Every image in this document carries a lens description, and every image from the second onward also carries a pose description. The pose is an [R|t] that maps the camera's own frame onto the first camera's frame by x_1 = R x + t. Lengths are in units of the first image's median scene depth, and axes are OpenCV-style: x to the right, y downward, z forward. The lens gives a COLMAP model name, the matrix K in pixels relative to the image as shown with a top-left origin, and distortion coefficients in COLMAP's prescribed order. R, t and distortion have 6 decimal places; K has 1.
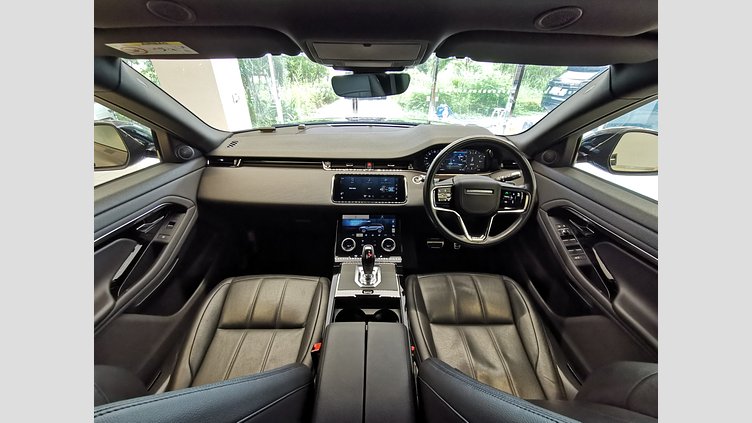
lens RADIAL K [[260.4, 0, 373.3], [0, 260.4, 210.4], [0, 0, 1]] dist [0.014515, 0.000039]
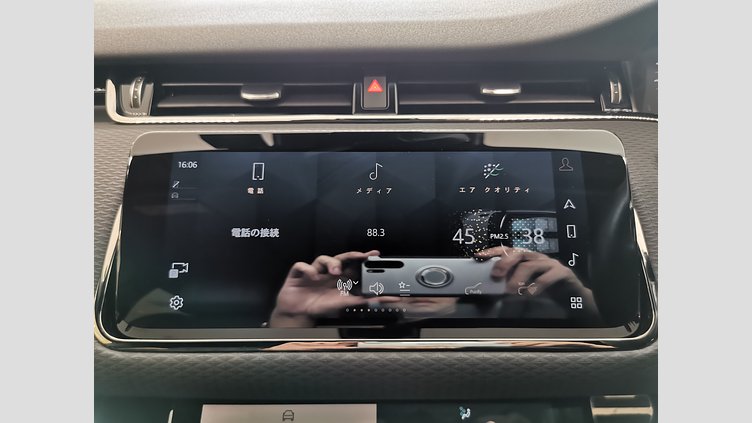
lens RADIAL K [[444.9, 0, 381.2], [0, 444.9, 209.3], [0, 0, 1]] dist [0.000438, -0.000887]
pose [[0.999884, -0.012678, -0.008429, -0.010503], [0.011914, 0.996291, -0.085220, -0.074626], [0.009478, 0.085110, 0.996326, 0.750898]]
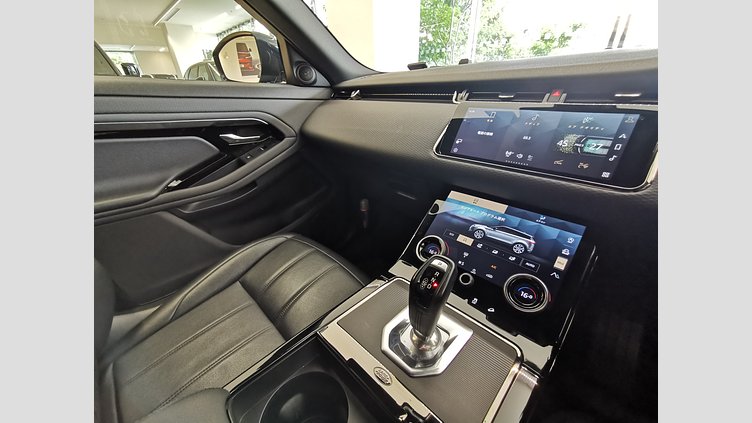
lens RADIAL K [[260.4, 0, 373.3], [0, 260.4, 210.4], [0, 0, 1]] dist [0.014515, 0.000039]
pose [[0.706306, 0.284947, -0.648025, 0.107315], [-0.318588, 0.945417, 0.068474, 0.066382], [0.632165, 0.158090, 0.758535, 0.557914]]
